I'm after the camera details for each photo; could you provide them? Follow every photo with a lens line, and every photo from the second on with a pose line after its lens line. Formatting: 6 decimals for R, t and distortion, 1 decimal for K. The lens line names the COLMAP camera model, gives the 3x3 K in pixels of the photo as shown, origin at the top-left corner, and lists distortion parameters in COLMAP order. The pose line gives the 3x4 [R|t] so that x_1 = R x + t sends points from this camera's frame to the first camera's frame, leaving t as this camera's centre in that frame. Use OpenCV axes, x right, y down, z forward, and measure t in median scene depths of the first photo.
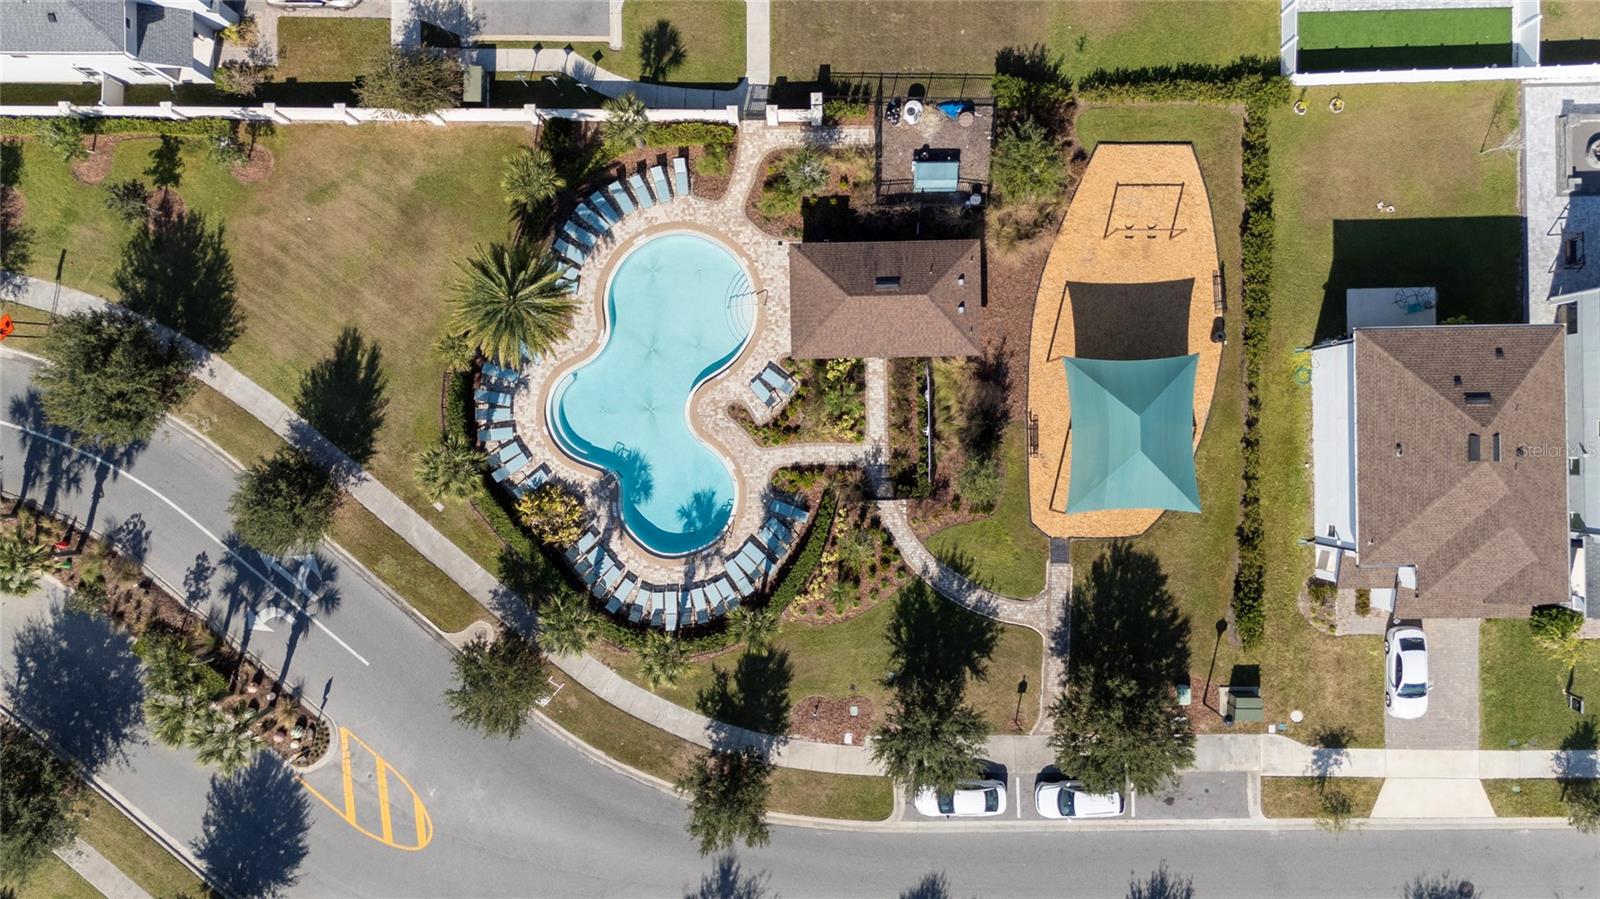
lens RADIAL K [[1211.9, 0, 802.8], [0, 1211.9, 448.9], [0, 0, 1]] dist [0.067611, -0.066289]
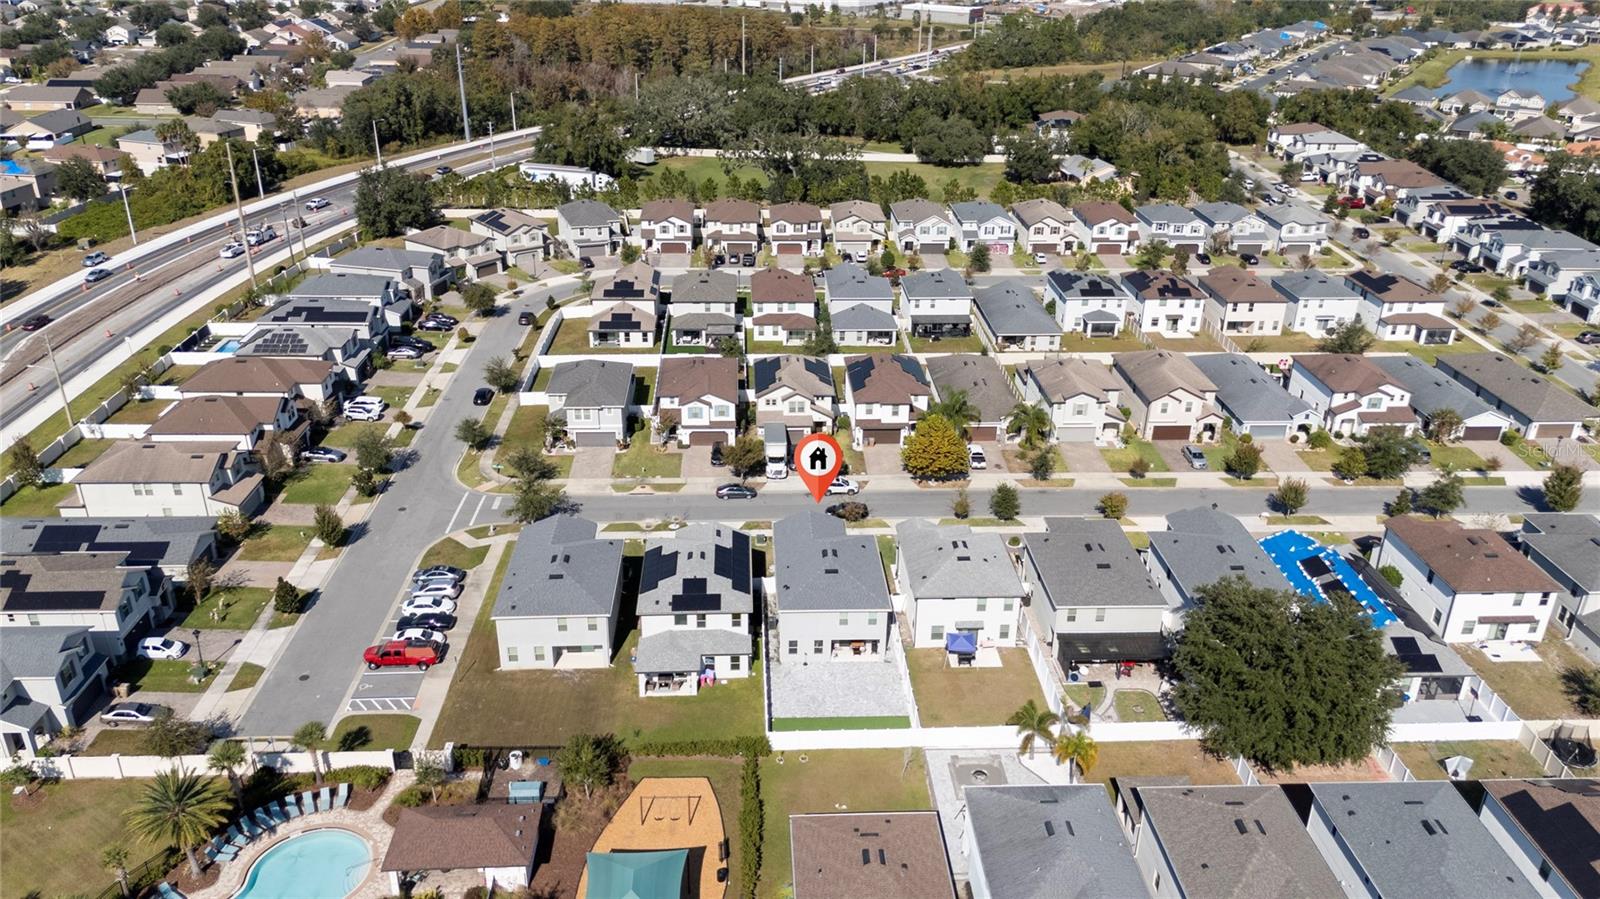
lens RADIAL K [[1211.9, 0, 802.8], [0, 1211.9, 448.9], [0, 0, 1]] dist [0.067611, -0.066289]
pose [[0.999157, 0.007635, 0.040335, 0.369829], [0.032978, 0.435881, -0.899400, 0.887463], [-0.024448, 0.899972, 0.435262, 0.014240]]
